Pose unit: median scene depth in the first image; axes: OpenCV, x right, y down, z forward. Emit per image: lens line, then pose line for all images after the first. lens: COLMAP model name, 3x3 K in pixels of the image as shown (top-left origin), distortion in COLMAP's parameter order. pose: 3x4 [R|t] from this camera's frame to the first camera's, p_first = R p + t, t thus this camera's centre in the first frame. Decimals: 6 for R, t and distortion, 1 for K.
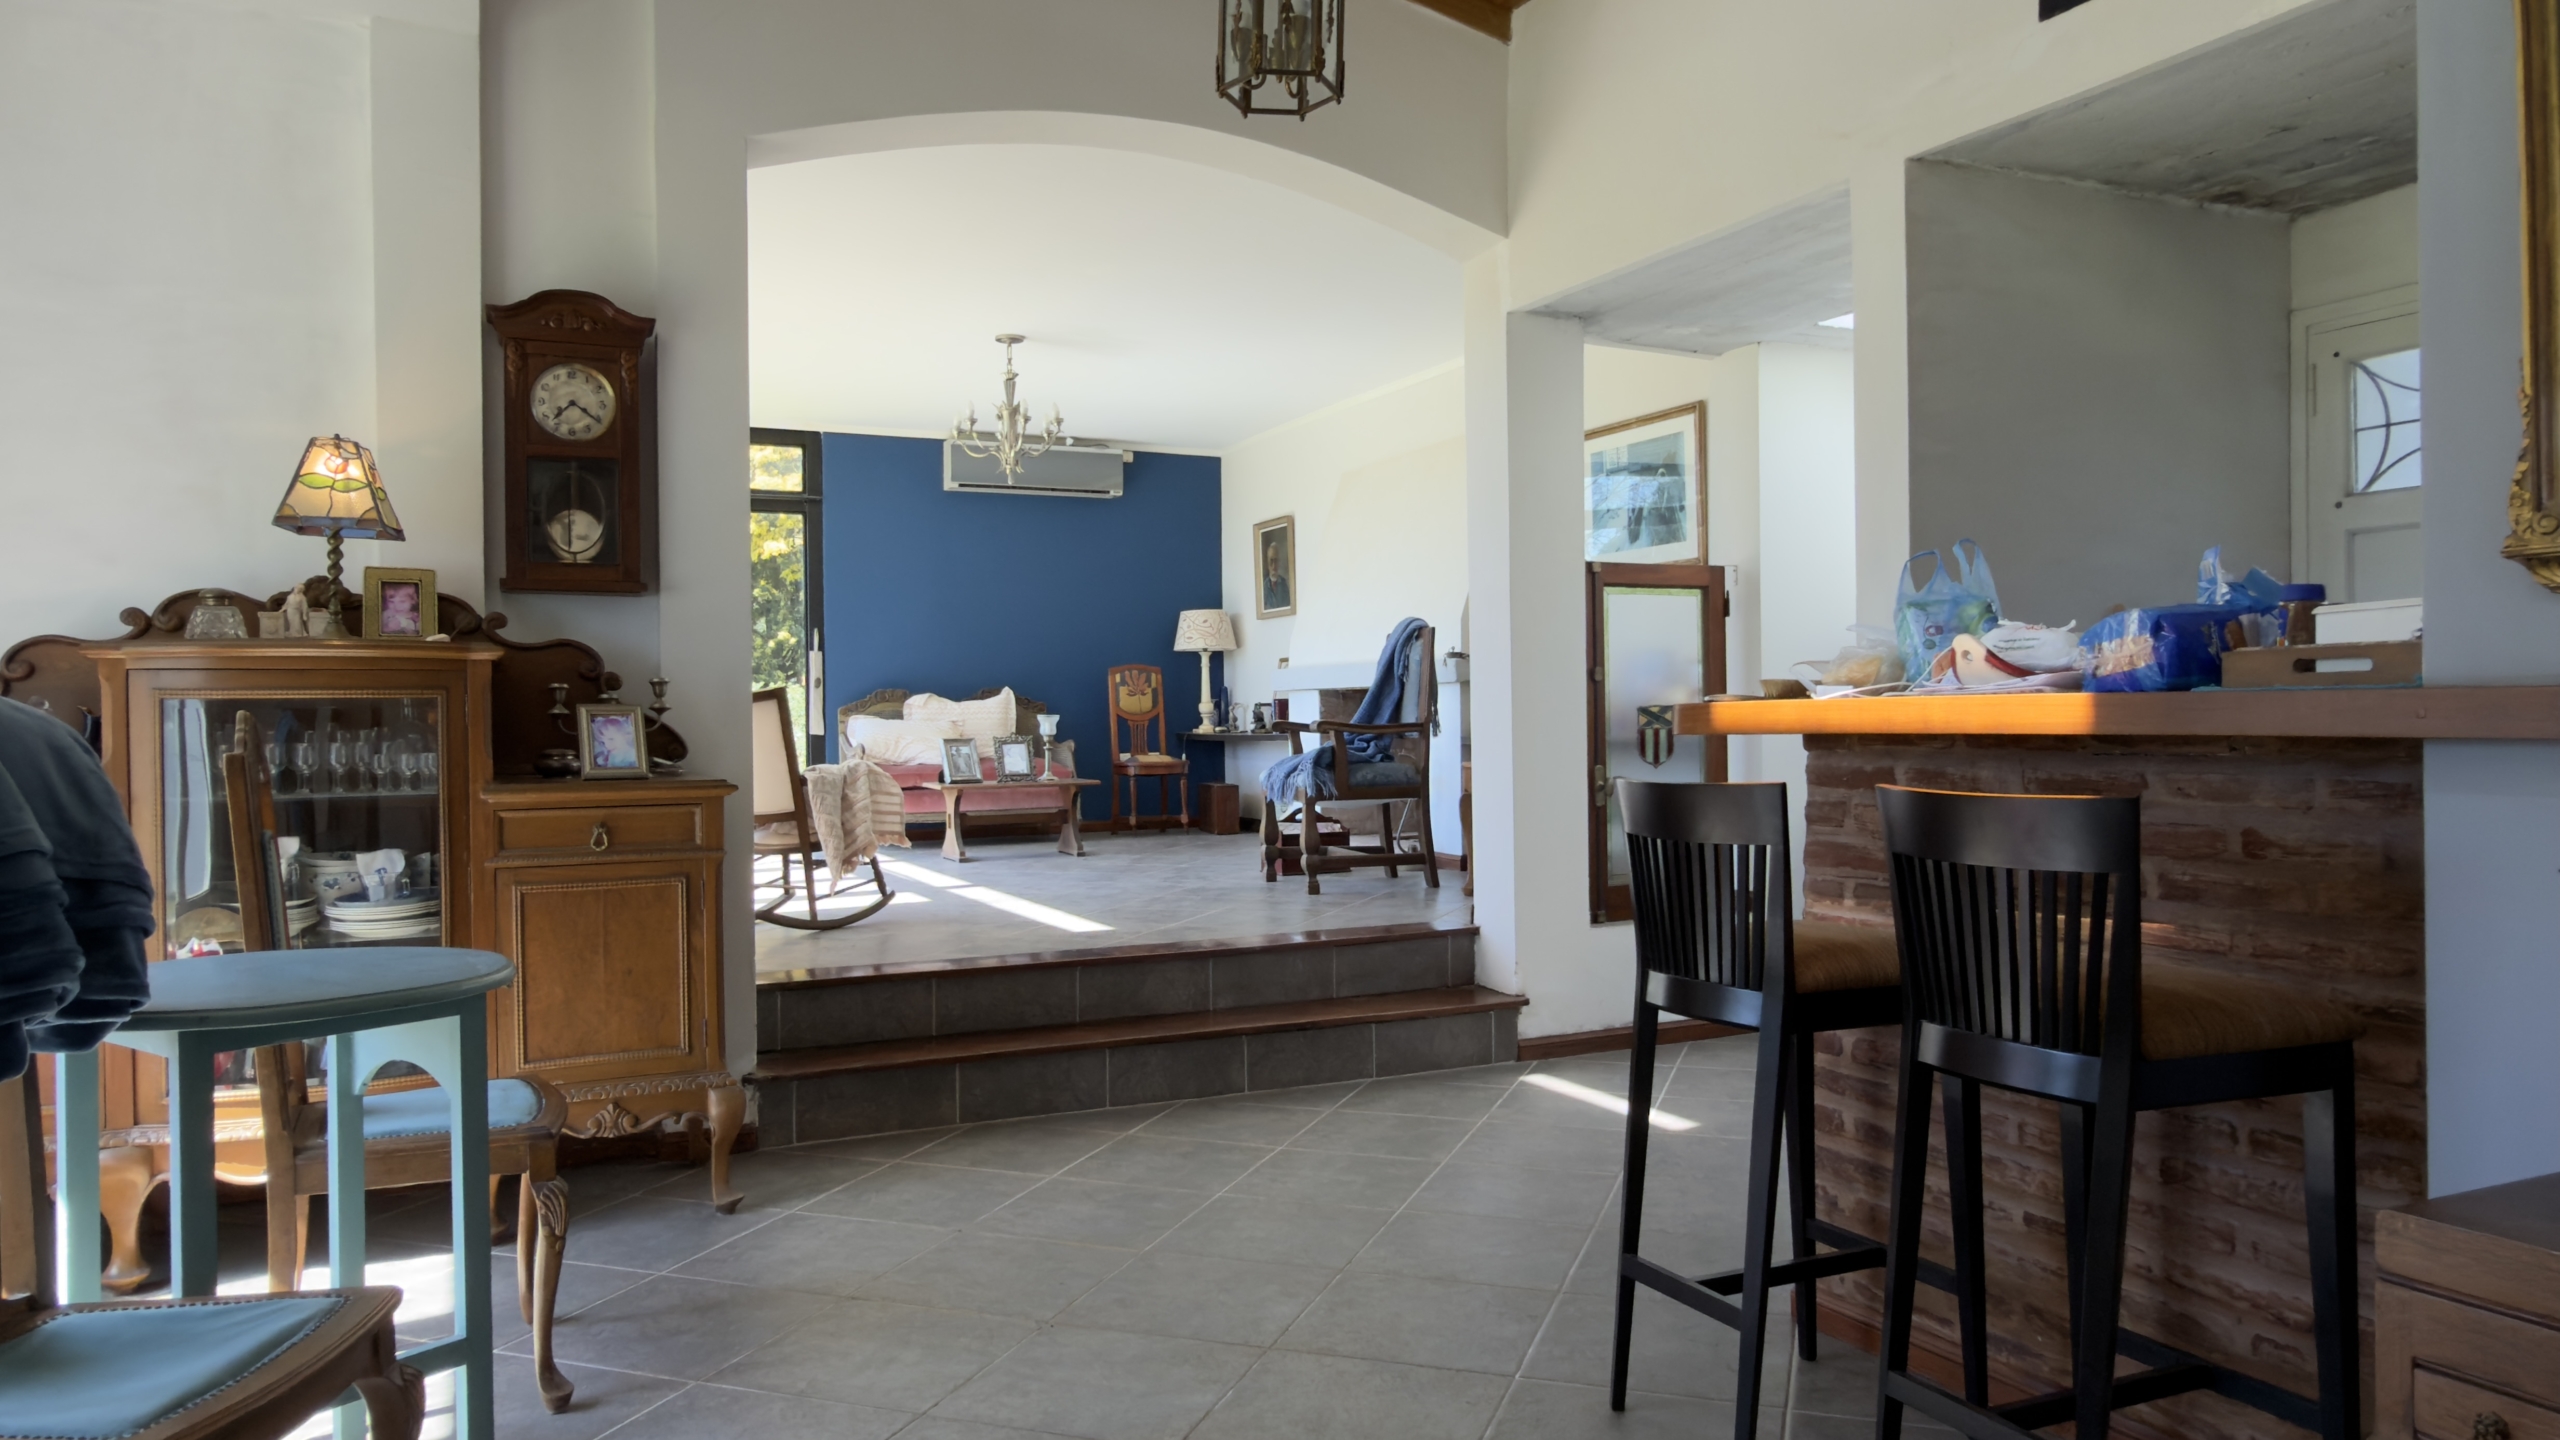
lens RADIAL K [[1676.3, 0, 1264.4], [0, 1676.3, 717.9], [0, 0, 1]] dist [0.002341, -0.000064]
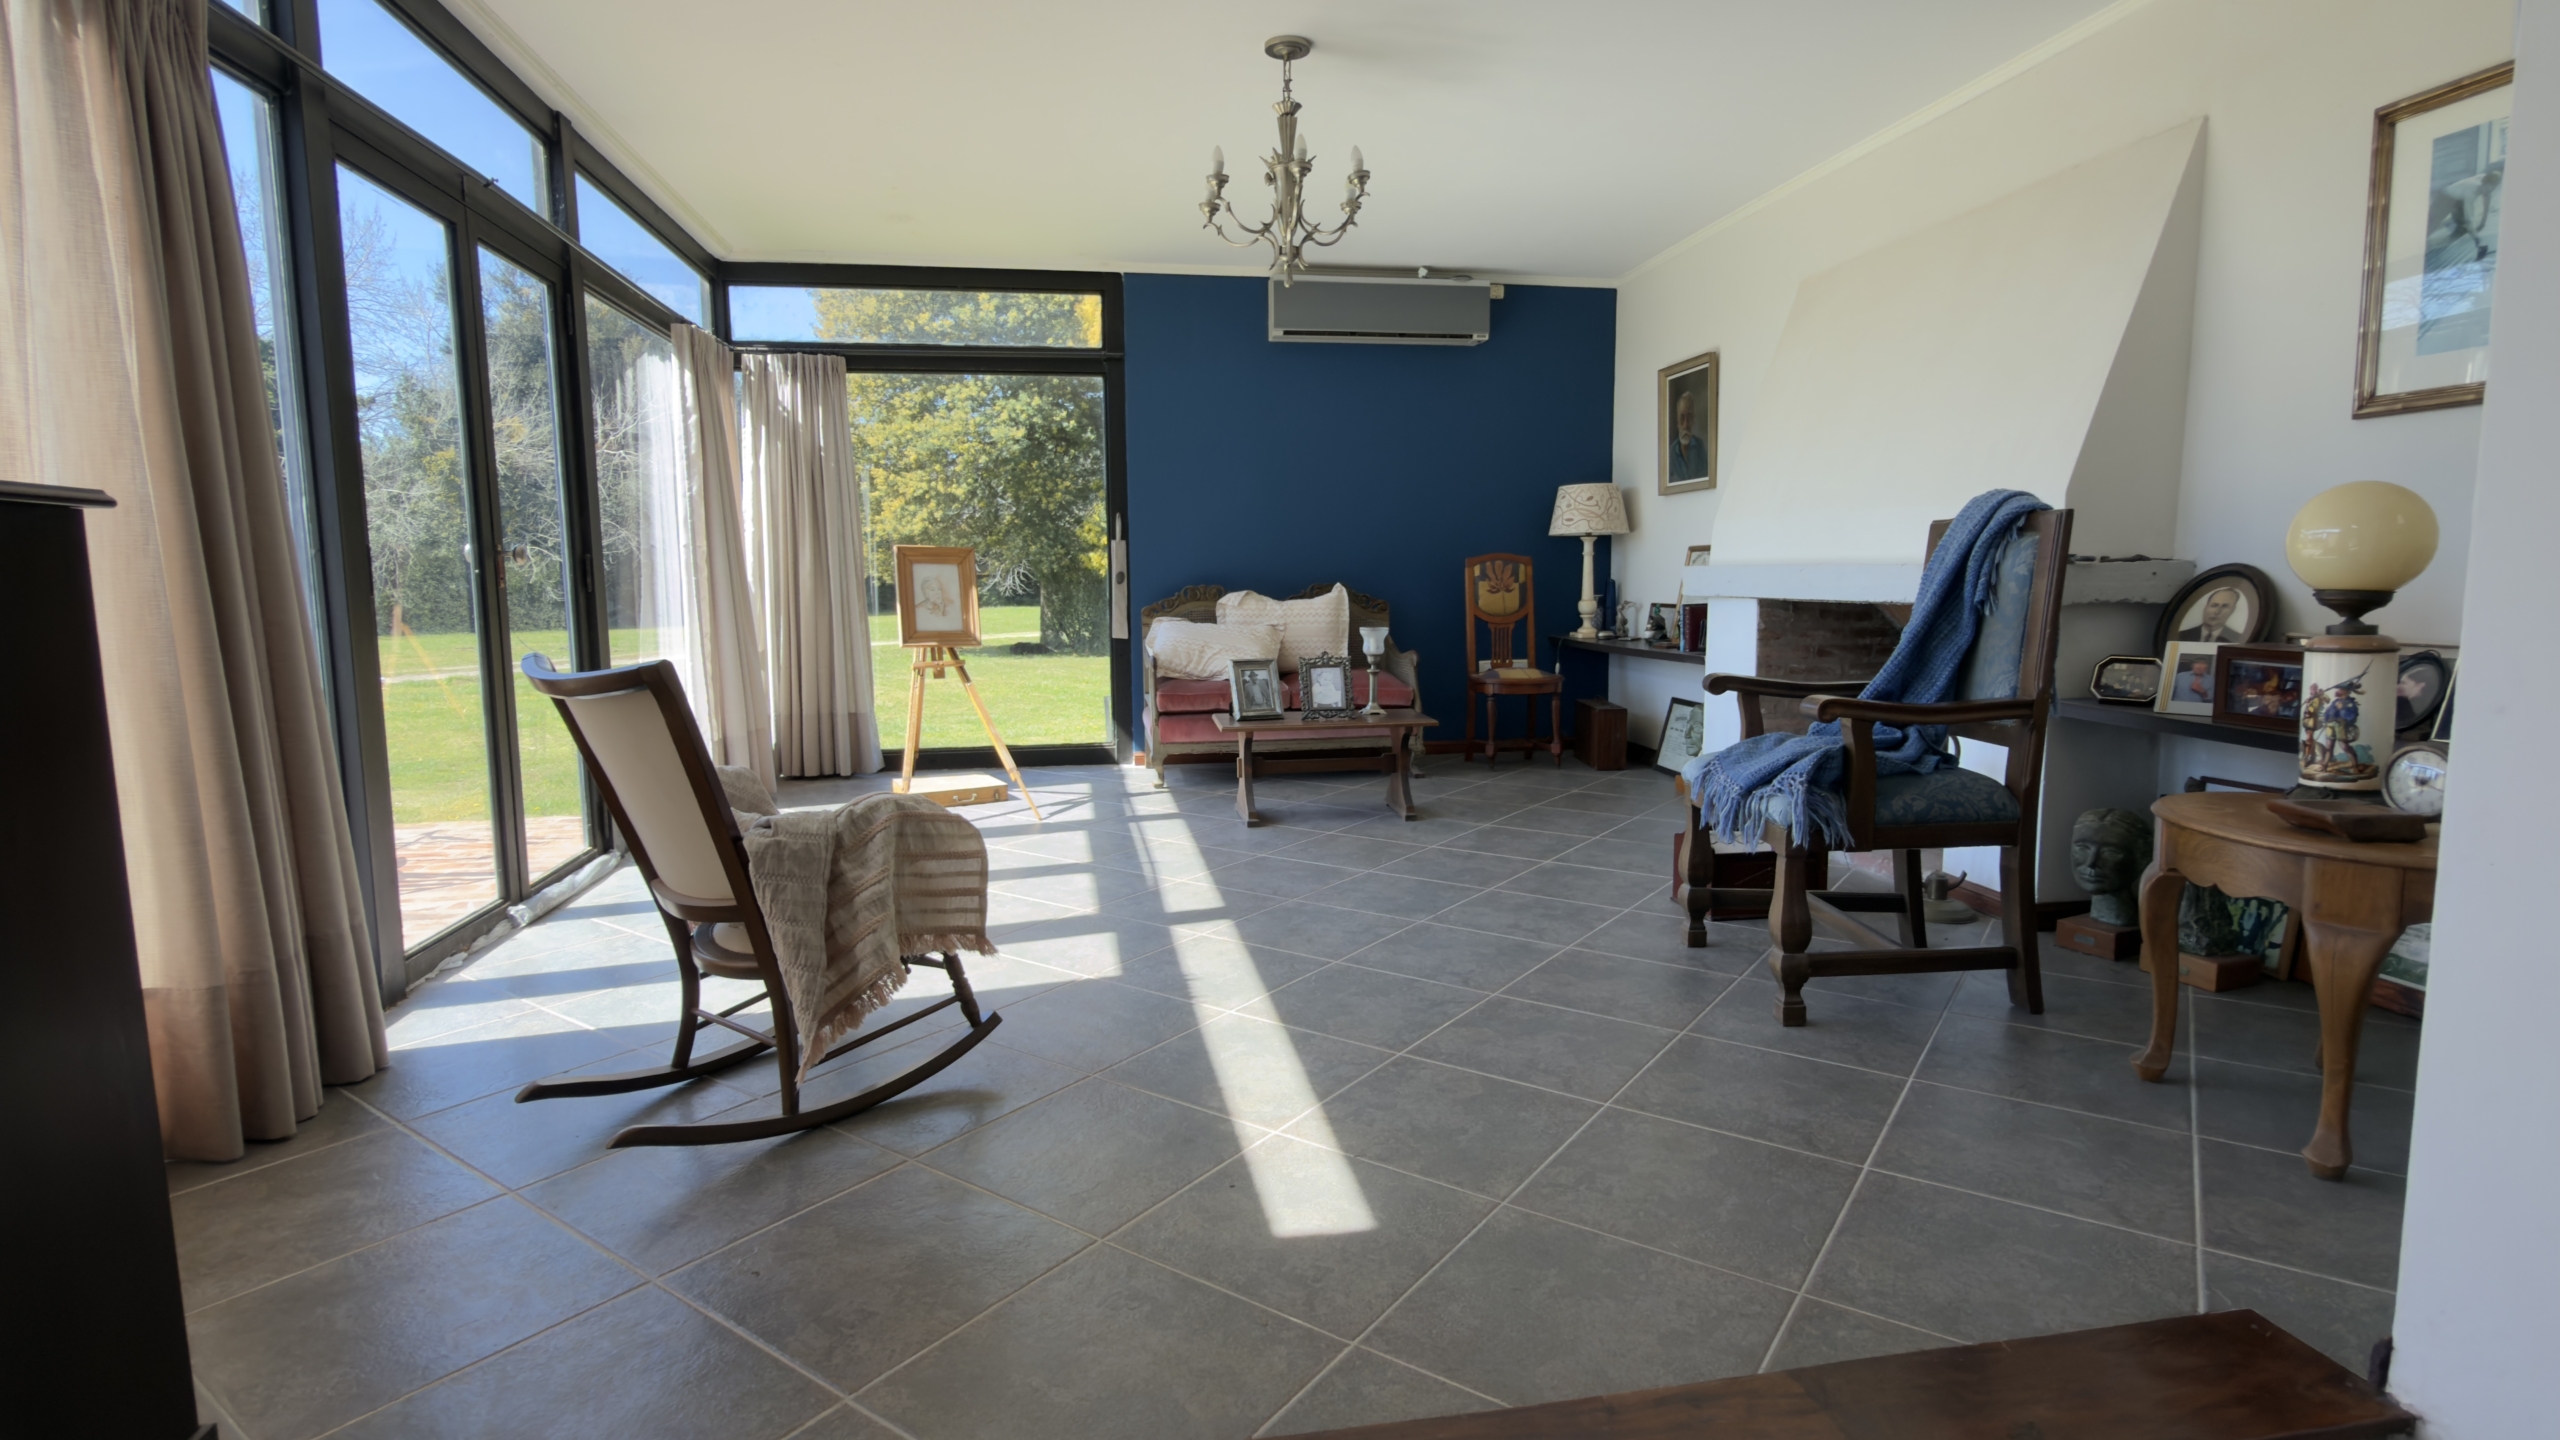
lens RADIAL K [[1252.7, 0, 1279.9], [0, 1252.7, 722.0], [0, 0, 1]] dist [0.005020, 0.000936]
pose [[0.963794, 0.034820, -0.264365, -0.017163], [-0.002668, 0.992647, 0.121016, -0.025195], [0.266635, -0.115929, 0.956800, 0.401866]]
